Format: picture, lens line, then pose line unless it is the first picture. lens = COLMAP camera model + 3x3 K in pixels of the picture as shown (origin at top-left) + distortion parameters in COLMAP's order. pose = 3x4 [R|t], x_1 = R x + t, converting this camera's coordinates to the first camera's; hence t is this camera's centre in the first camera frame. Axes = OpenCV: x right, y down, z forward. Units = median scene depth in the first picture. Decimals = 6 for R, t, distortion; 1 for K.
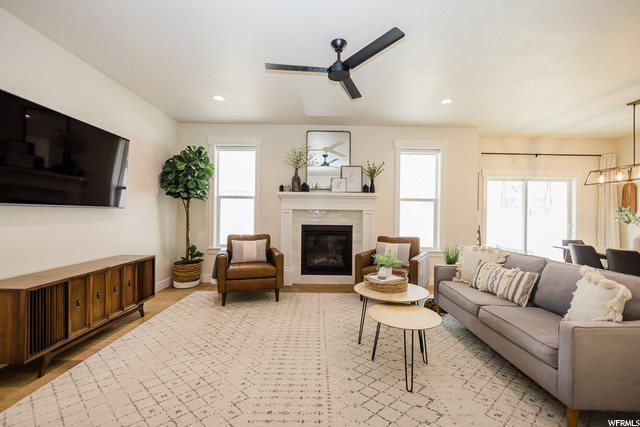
lens RADIAL K [[268.9, 0, 320.5], [0, 268.9, 214.7], [0, 0, 1]] dist [-0.003957, -0.000110]
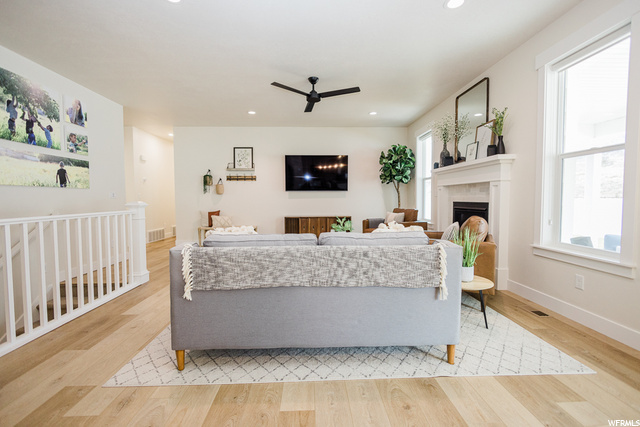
lens RADIAL K [[275.3, 0, 322.0], [0, 275.3, 211.3], [0, 0, 1]] dist [-0.002611, -0.000656]
pose [[0.033827, 0.032596, -0.998896, 0.884591], [0.002120, 0.999463, 0.032686, 0.038913], [0.999425, -0.003224, 0.033740, 0.521808]]
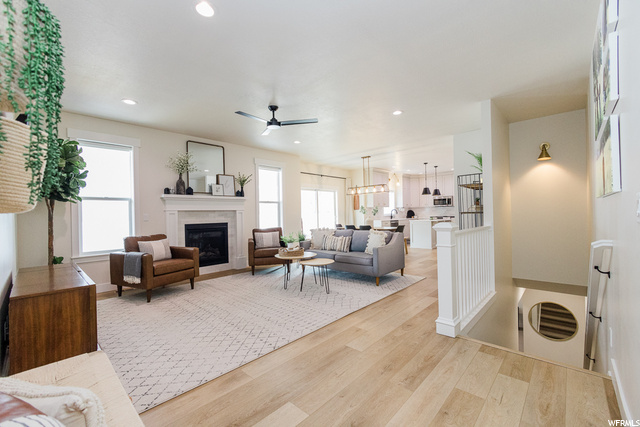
lens RADIAL K [[268.9, 0, 320.5], [0, 268.9, 214.7], [0, 0, 1]] dist [-0.003957, -0.000110]
pose [[0.686901, -0.030455, 0.726112, -0.496668], [0.034359, 0.999365, 0.009413, 0.006410], [-0.725938, 0.018483, 0.687512, -0.170259]]
